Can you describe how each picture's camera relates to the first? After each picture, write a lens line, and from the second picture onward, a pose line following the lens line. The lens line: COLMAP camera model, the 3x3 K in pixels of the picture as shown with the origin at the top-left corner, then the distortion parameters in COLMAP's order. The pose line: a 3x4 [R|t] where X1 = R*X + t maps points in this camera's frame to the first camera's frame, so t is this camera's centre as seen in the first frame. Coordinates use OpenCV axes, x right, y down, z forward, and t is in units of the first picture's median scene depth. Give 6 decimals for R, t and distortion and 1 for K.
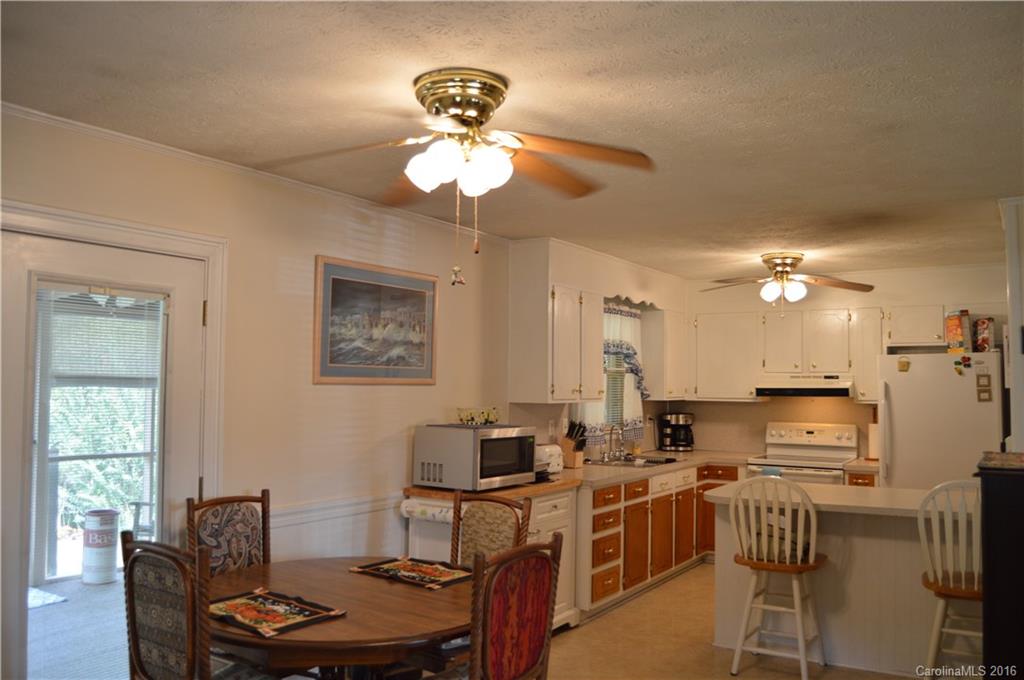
lens RADIAL K [[819.9, 0, 521.3], [0, 819.9, 342.7], [0, 0, 1]] dist [-0.098605, 0.044335]
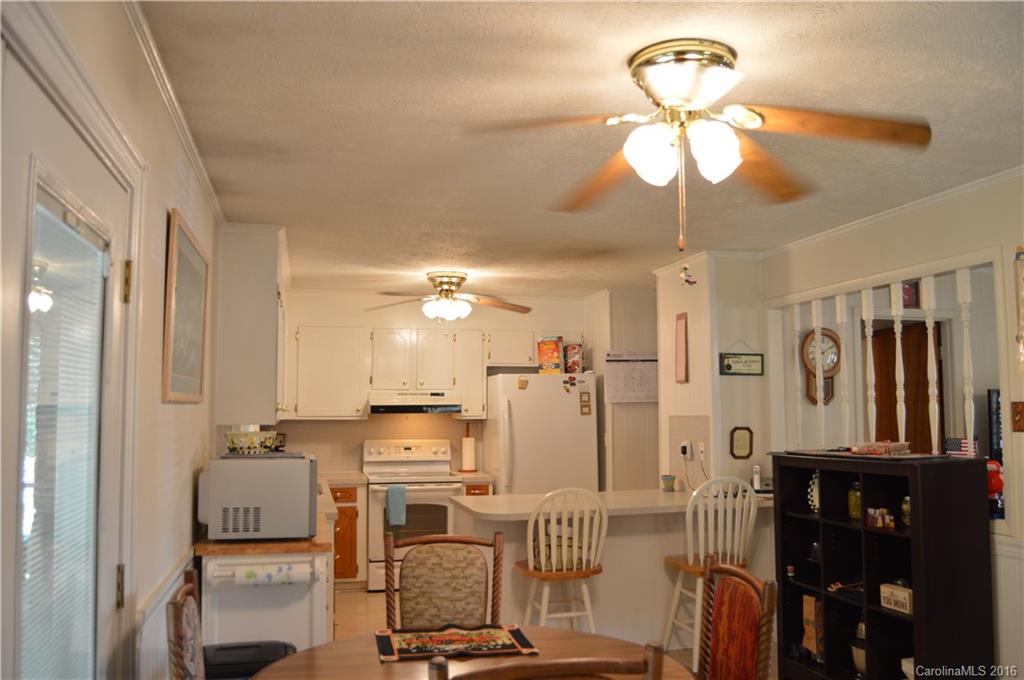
lens RADIAL K [[819.9, 0, 521.3], [0, 819.9, 342.7], [0, 0, 1]] dist [-0.098605, 0.044335]
pose [[0.679674, 0.044693, 0.732152, -0.367369], [-0.027846, 0.998995, -0.035133, 0.011849], [-0.732986, 0.003492, 0.680235, 0.235491]]
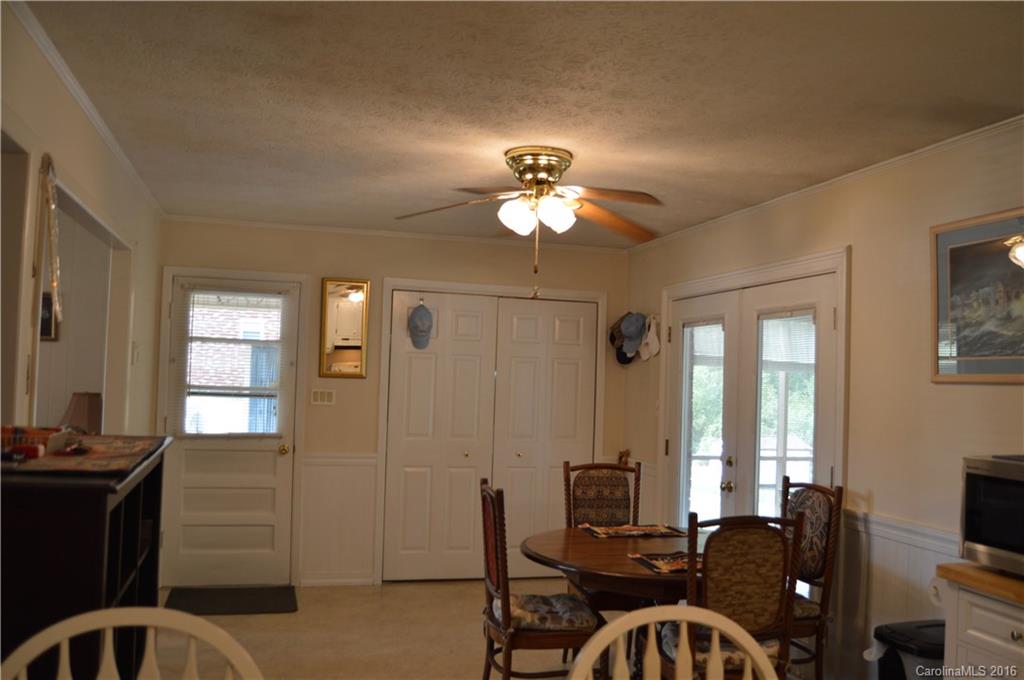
lens RADIAL K [[877.4, 0, 512.0], [0, 877.4, 340.0], [0, 0, 1]] dist [-0.087261, 0.005507]
pose [[-0.669032, -0.064646, -0.740416, 0.463930], [0.000134, 0.996200, -0.087100, 0.056692], [0.743233, -0.058372, -0.666481, 0.864743]]
